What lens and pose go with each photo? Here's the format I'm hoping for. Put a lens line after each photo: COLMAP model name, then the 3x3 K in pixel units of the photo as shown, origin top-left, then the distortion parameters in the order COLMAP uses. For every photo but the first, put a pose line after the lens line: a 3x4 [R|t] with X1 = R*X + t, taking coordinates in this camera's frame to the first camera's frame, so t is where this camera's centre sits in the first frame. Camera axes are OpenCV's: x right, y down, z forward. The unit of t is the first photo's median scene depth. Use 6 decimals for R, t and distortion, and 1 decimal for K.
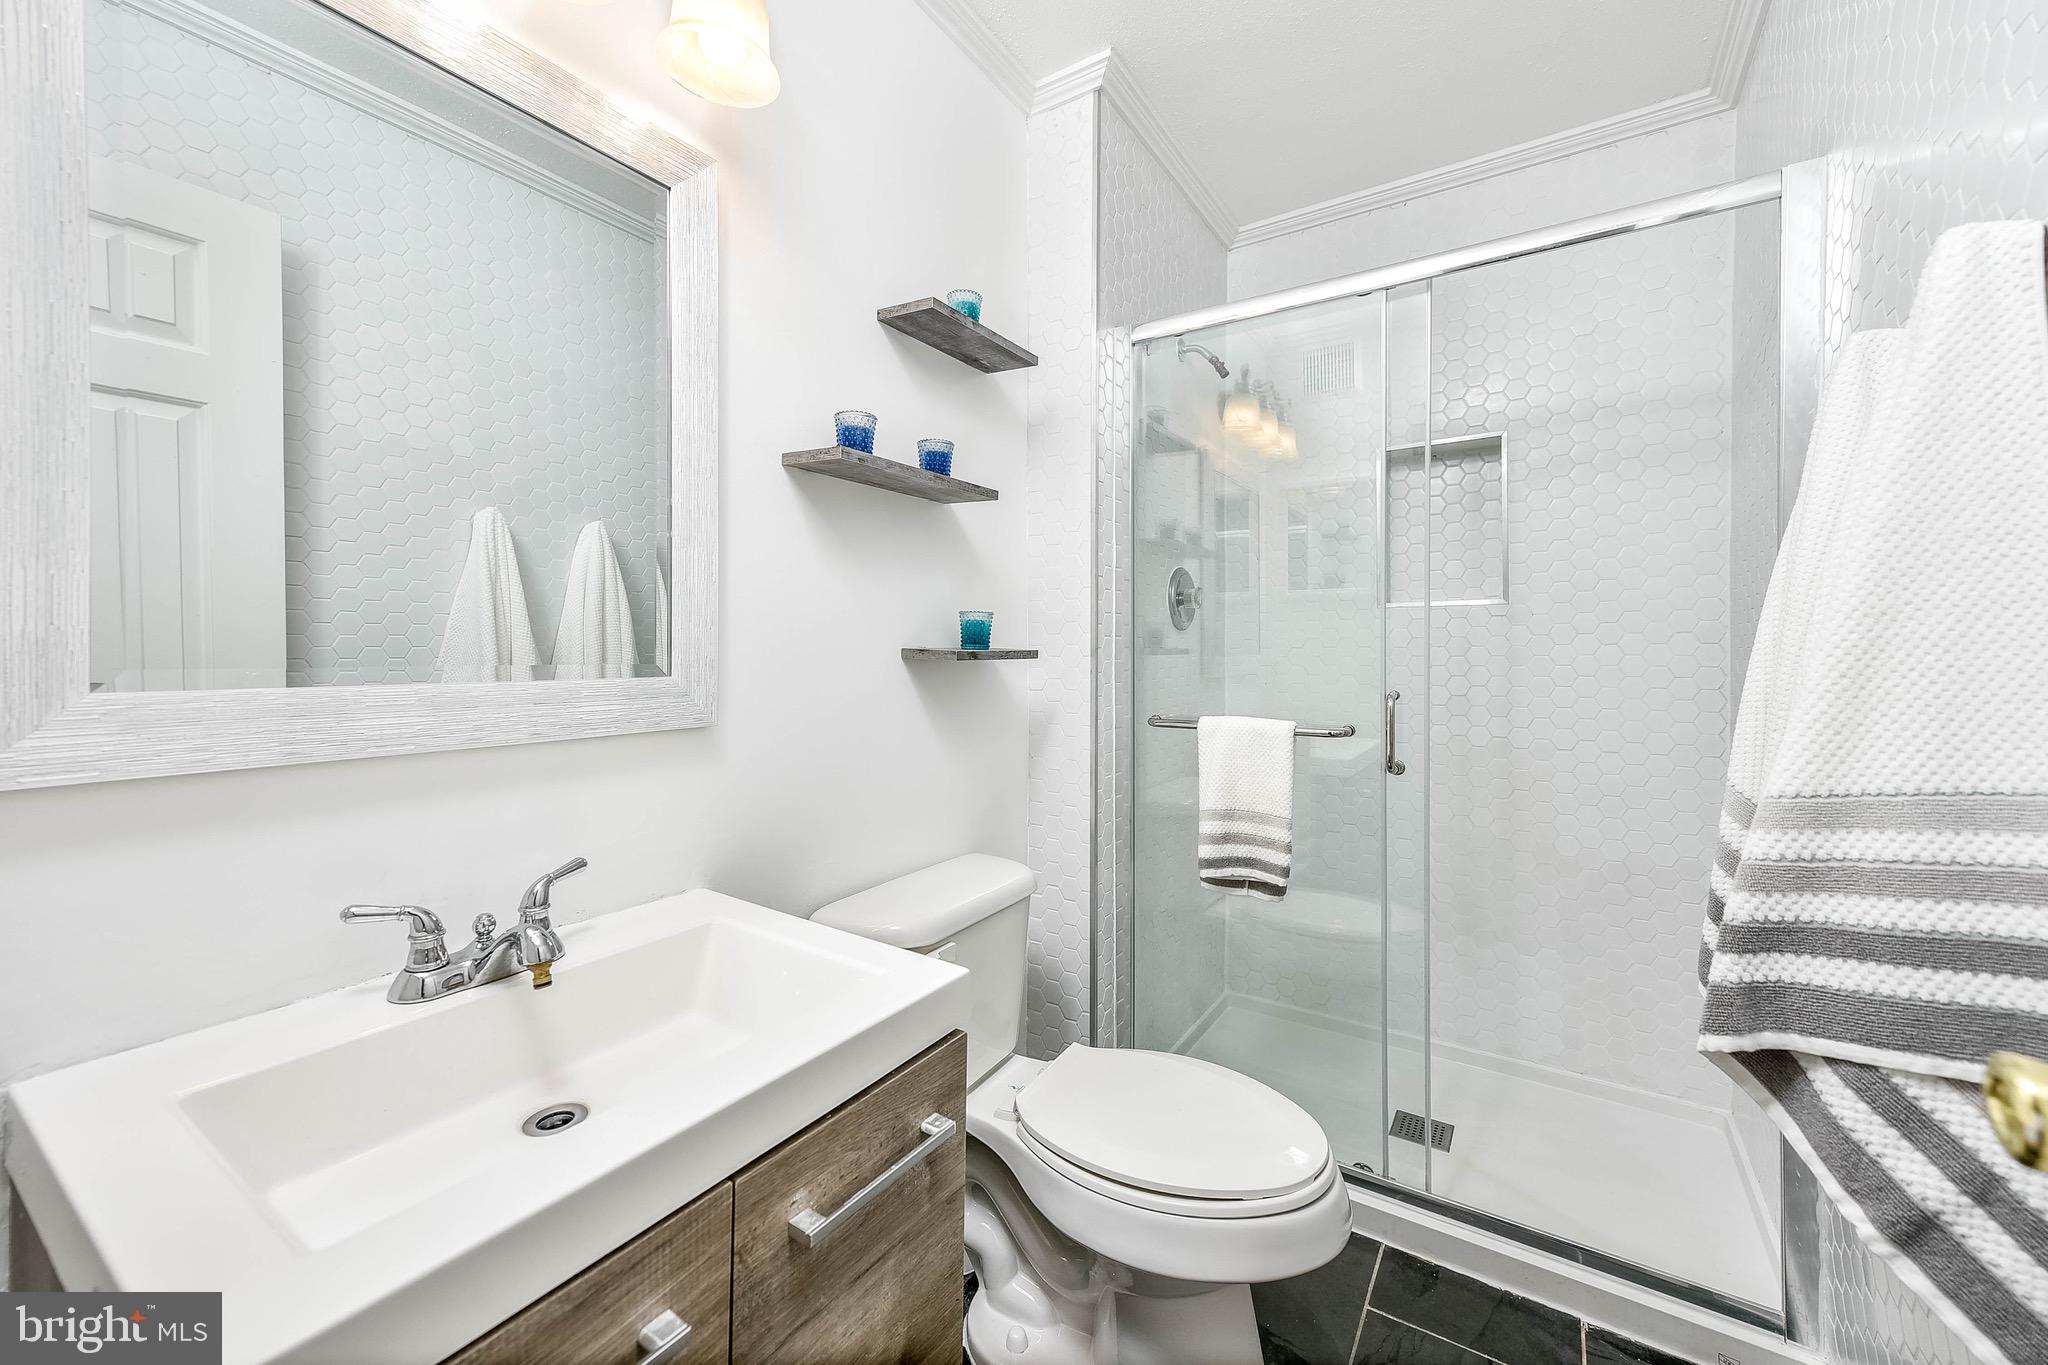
lens RADIAL K [[811.1, 0, 1021.5], [0, 811.1, 646.0], [0, 0, 1]] dist [0.014475, 0.000133]
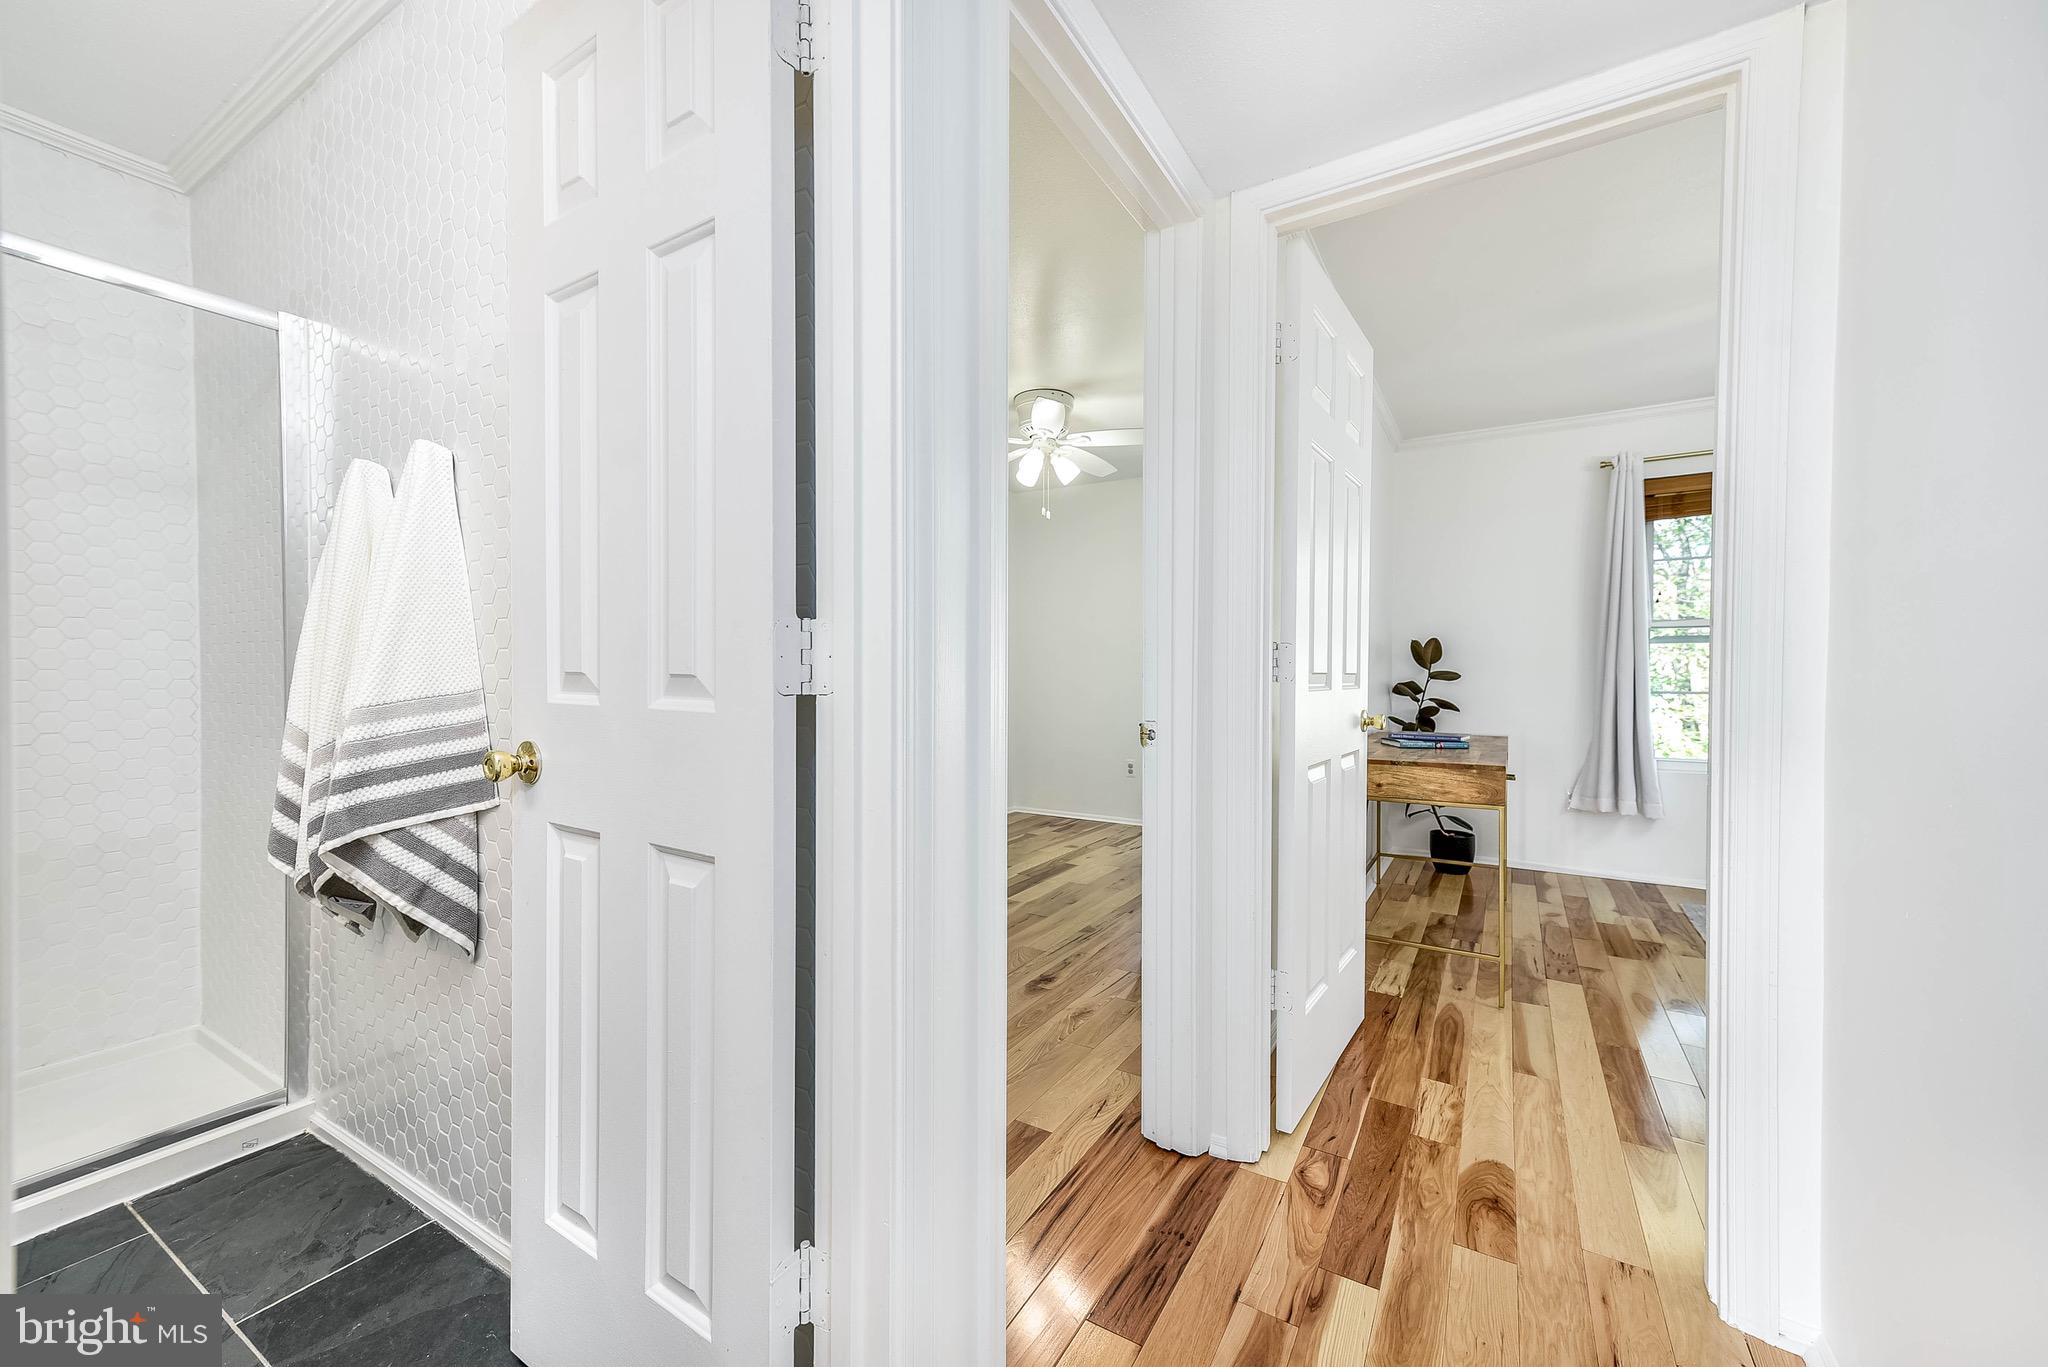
lens RADIAL K [[809.1, 0, 1024.0], [0, 809.1, 683.5], [0, 0, 1]] dist [0.003548, 0.000204]
pose [[-0.033816, -0.019144, 0.999245, -1.059606], [-0.004366, 0.999810, 0.019007, 0.086564], [-0.999419, -0.003720, -0.033893, -0.504074]]
